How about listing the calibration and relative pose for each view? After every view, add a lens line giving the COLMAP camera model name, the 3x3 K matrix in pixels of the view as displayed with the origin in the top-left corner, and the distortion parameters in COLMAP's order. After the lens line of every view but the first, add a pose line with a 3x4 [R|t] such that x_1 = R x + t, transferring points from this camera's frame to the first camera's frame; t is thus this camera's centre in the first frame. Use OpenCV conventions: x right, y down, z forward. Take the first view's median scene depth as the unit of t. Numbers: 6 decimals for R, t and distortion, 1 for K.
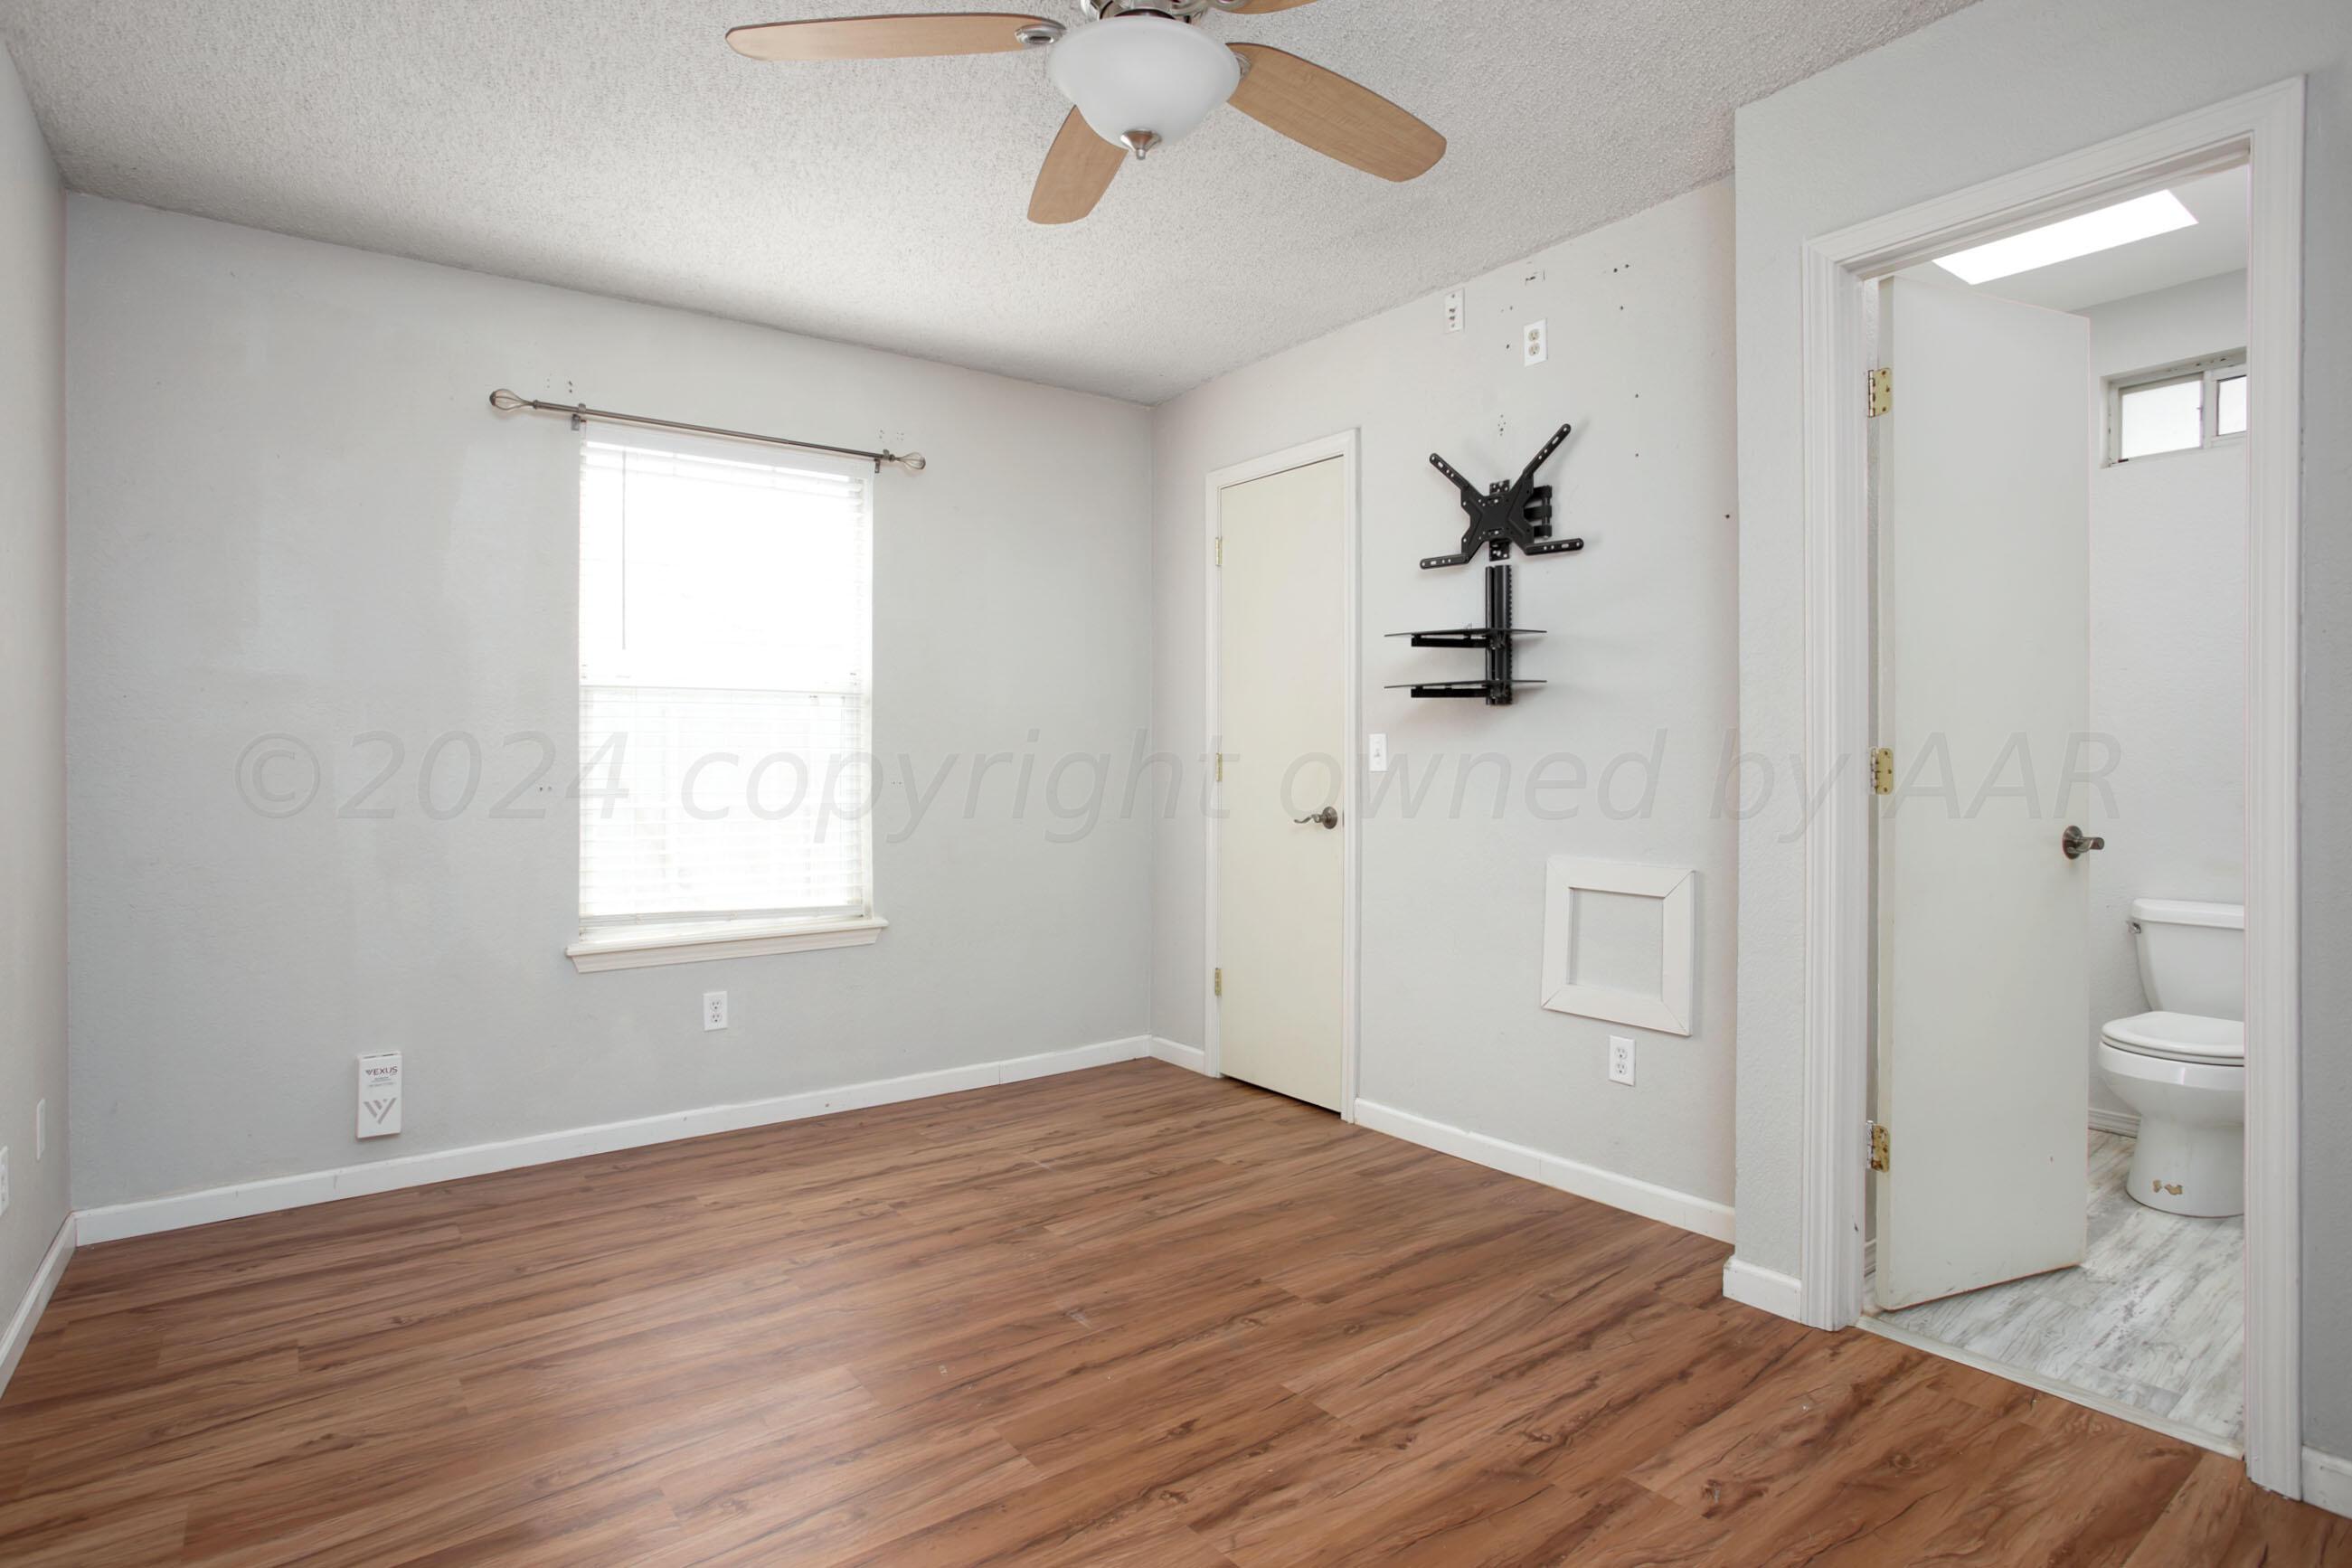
lens RADIAL K [[1206.5, 0, 1202.0], [0, 1206.5, 744.8], [0, 0, 1]] dist [-0.036538, 0.001597]
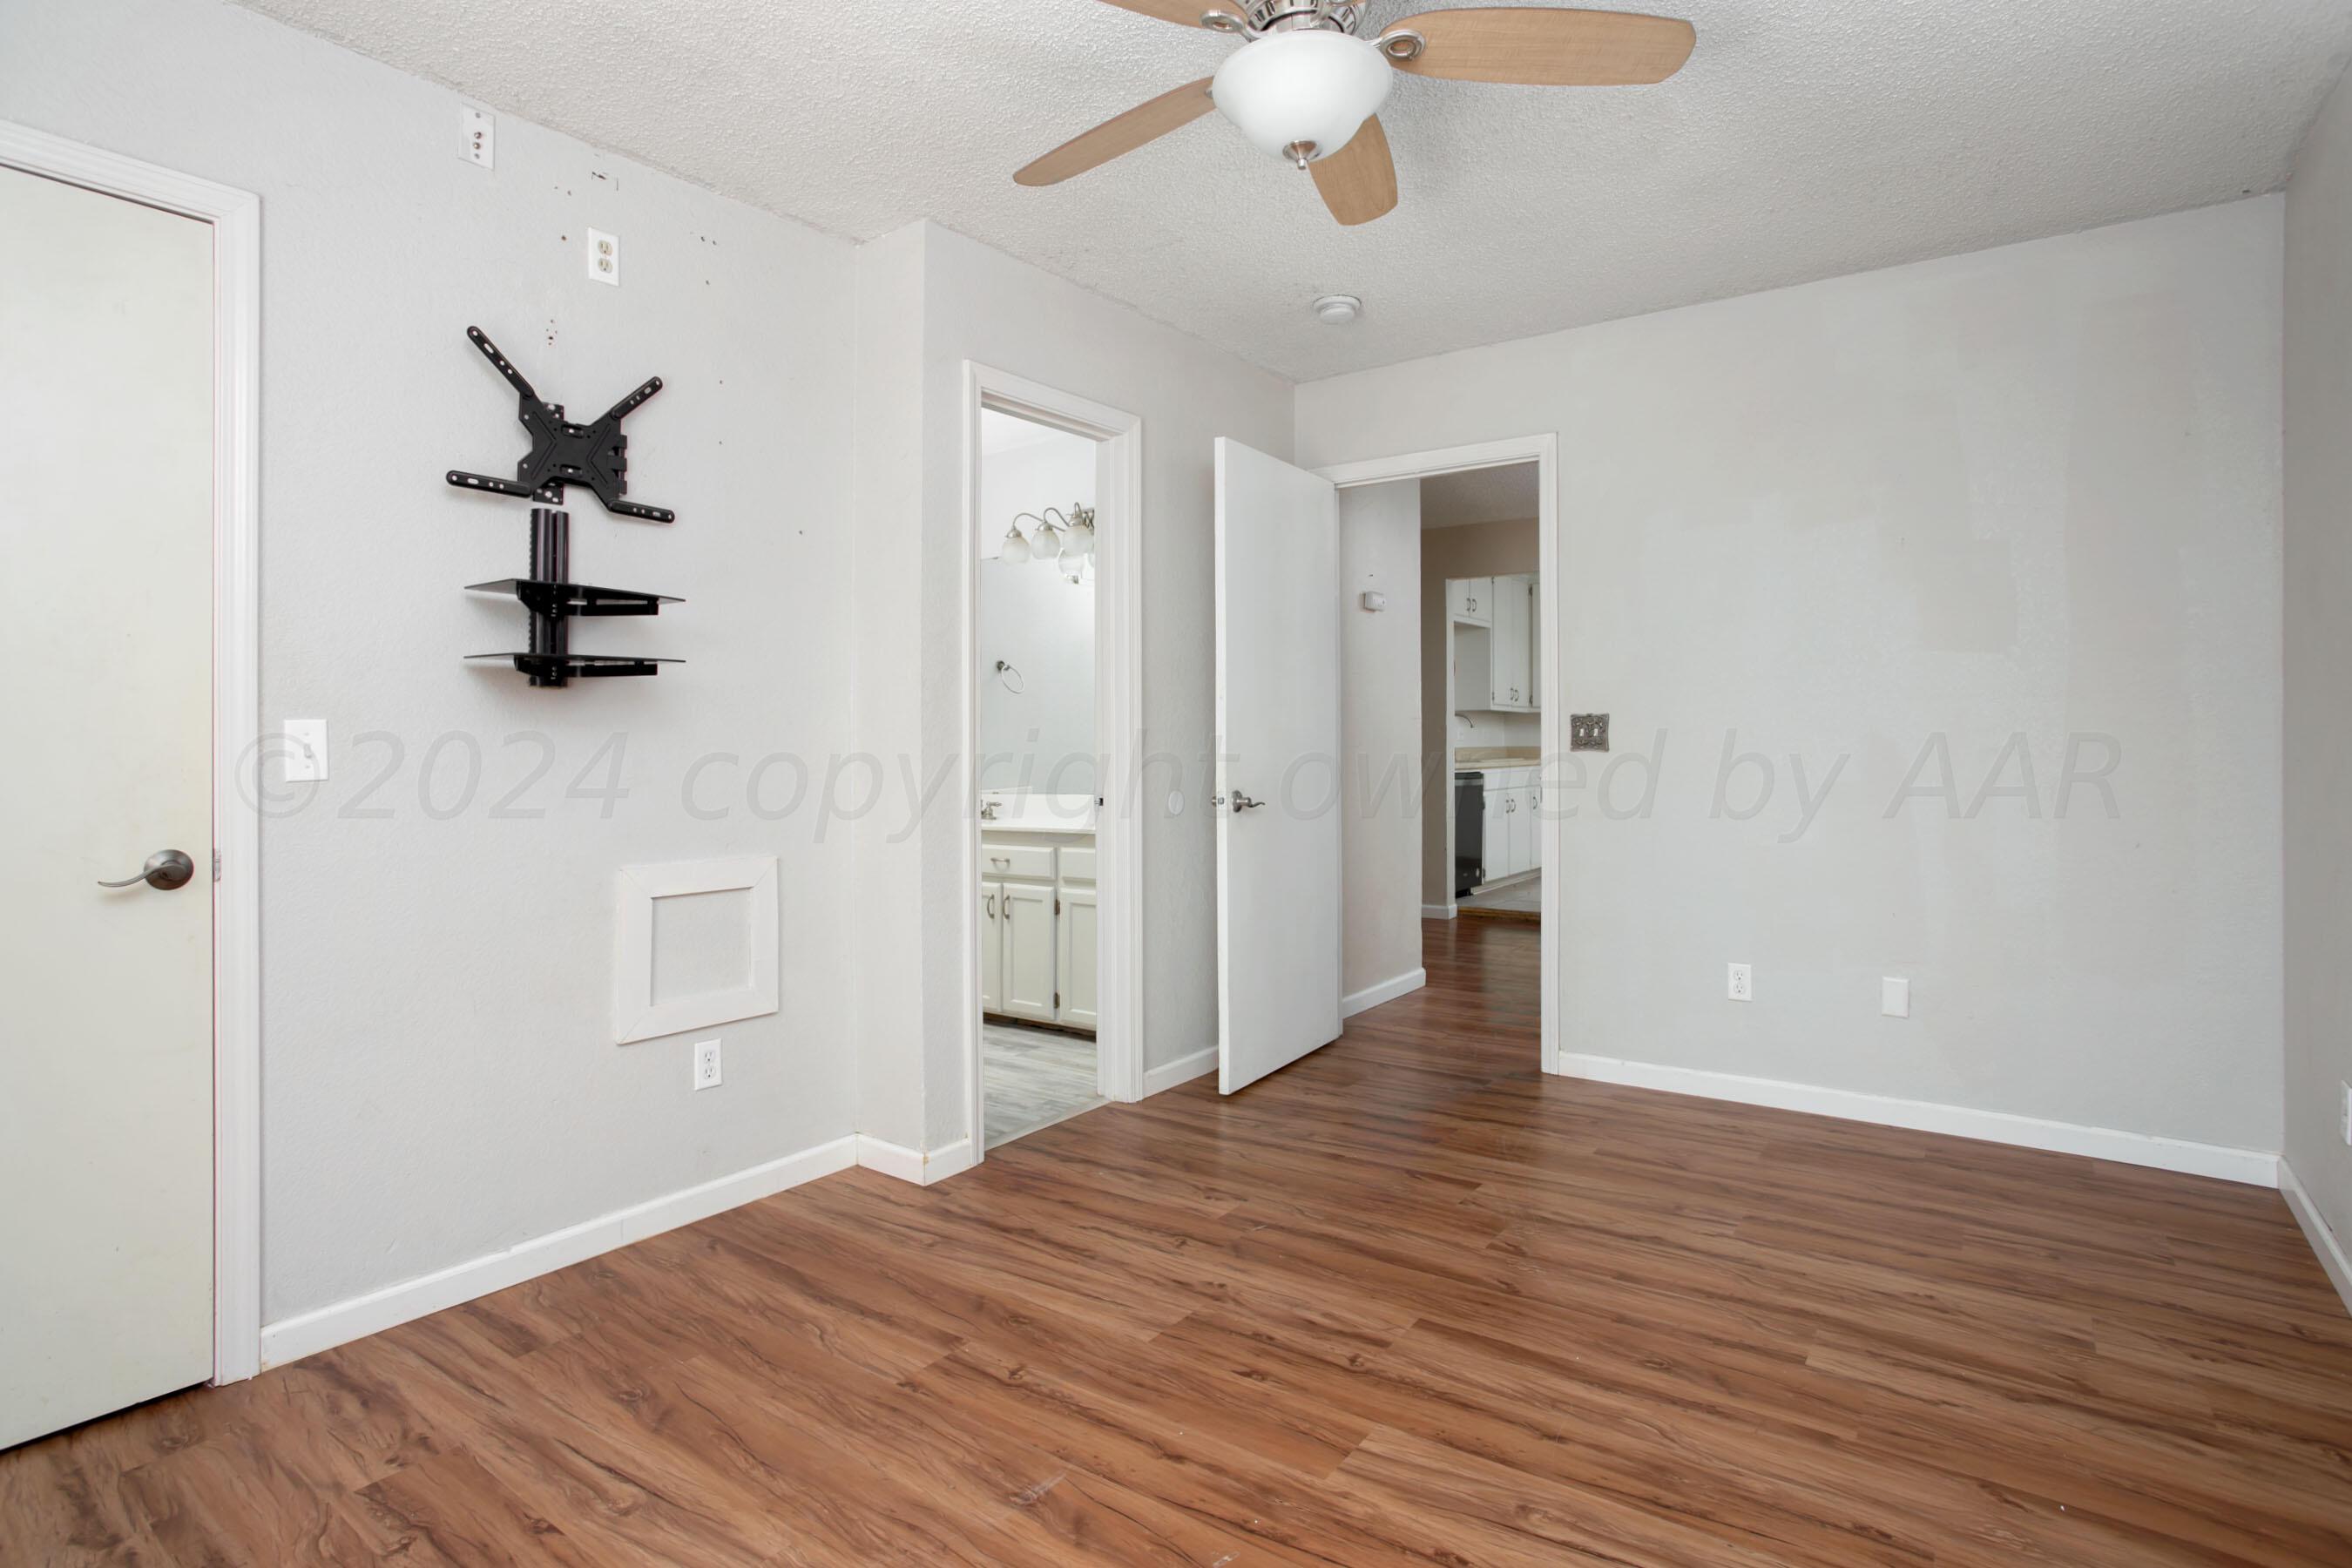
lens RADIAL K [[1166.6, 0, 1159.8], [0, 1166.6, 801.3], [0, 0, 1]] dist [-0.038343, 0.009848]
pose [[-0.238174, -0.038184, 0.970472, -0.636493], [0.005464, 0.999158, 0.040654, 0.014035], [-0.971207, 0.014986, -0.237765, 0.860067]]
